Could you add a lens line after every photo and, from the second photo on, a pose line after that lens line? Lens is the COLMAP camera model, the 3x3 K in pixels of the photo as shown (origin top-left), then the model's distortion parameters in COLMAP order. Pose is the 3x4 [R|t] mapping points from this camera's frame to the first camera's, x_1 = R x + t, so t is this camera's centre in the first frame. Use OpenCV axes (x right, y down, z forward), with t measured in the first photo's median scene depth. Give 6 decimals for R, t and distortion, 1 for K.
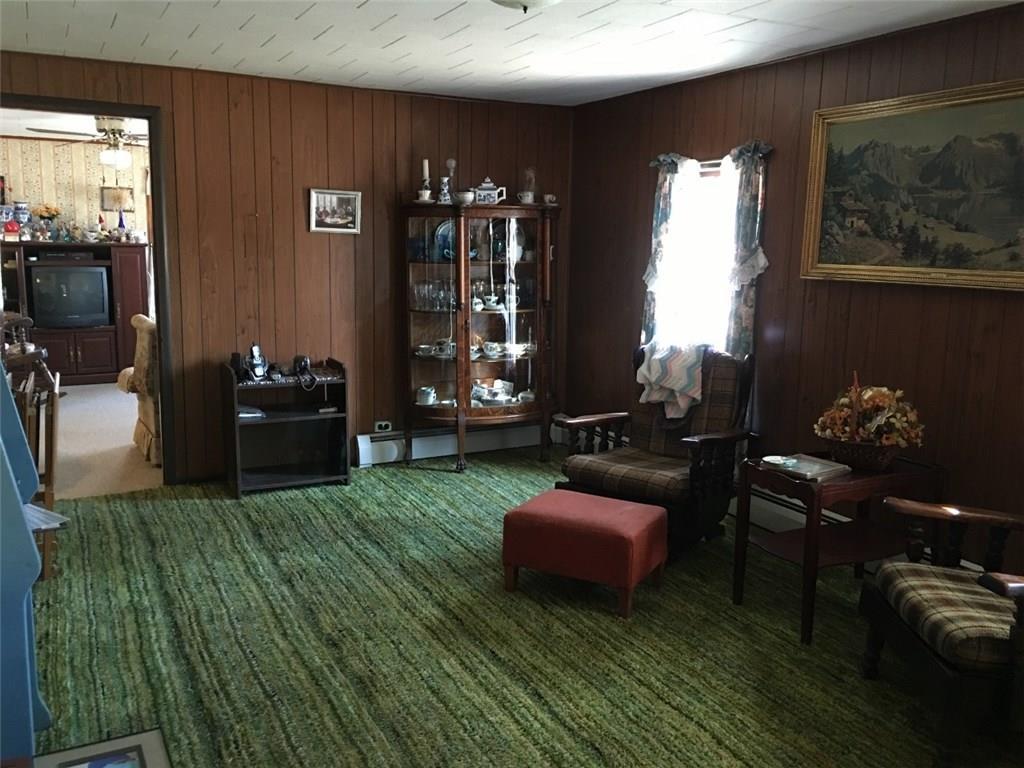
lens RADIAL K [[861.0, 0, 513.4], [0, 861.0, 376.1], [0, 0, 1]] dist [0.012010, -0.011707]
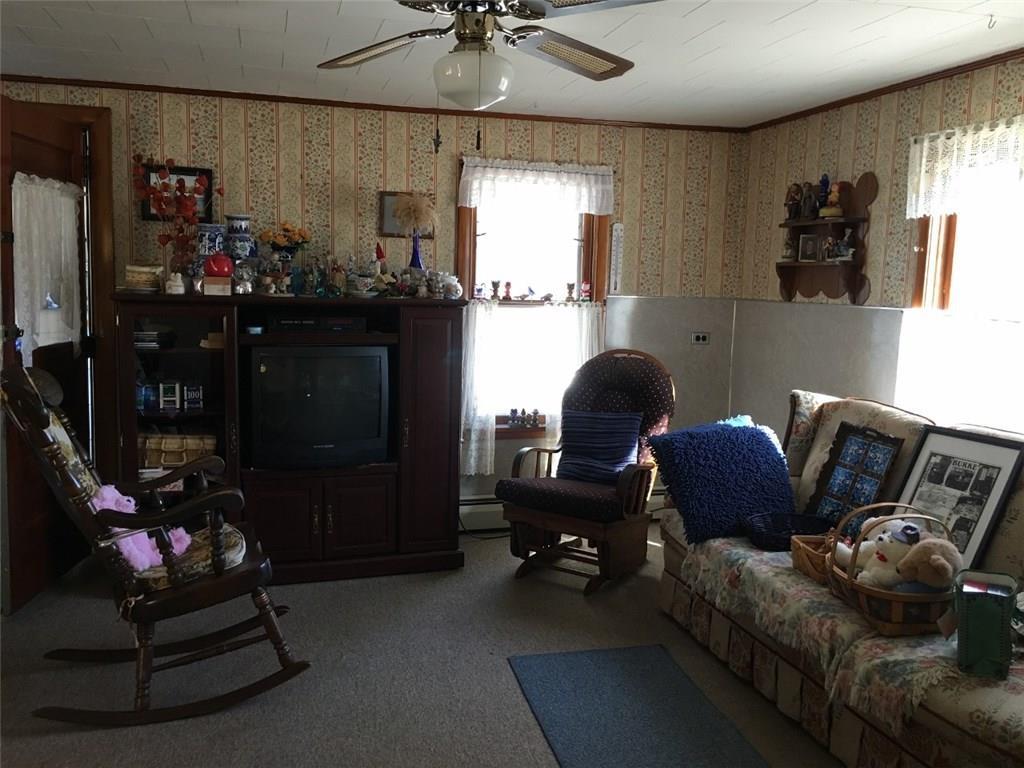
lens RADIAL K [[861.0, 0, 510.7], [0, 861.0, 382.4], [0, 0, 1]] dist [0.012010, -0.011707]
pose [[0.975457, 0.030008, -0.218134, -0.296217], [-0.039374, 0.998474, -0.038719, -0.089958], [0.216639, 0.046357, 0.975150, 0.535552]]
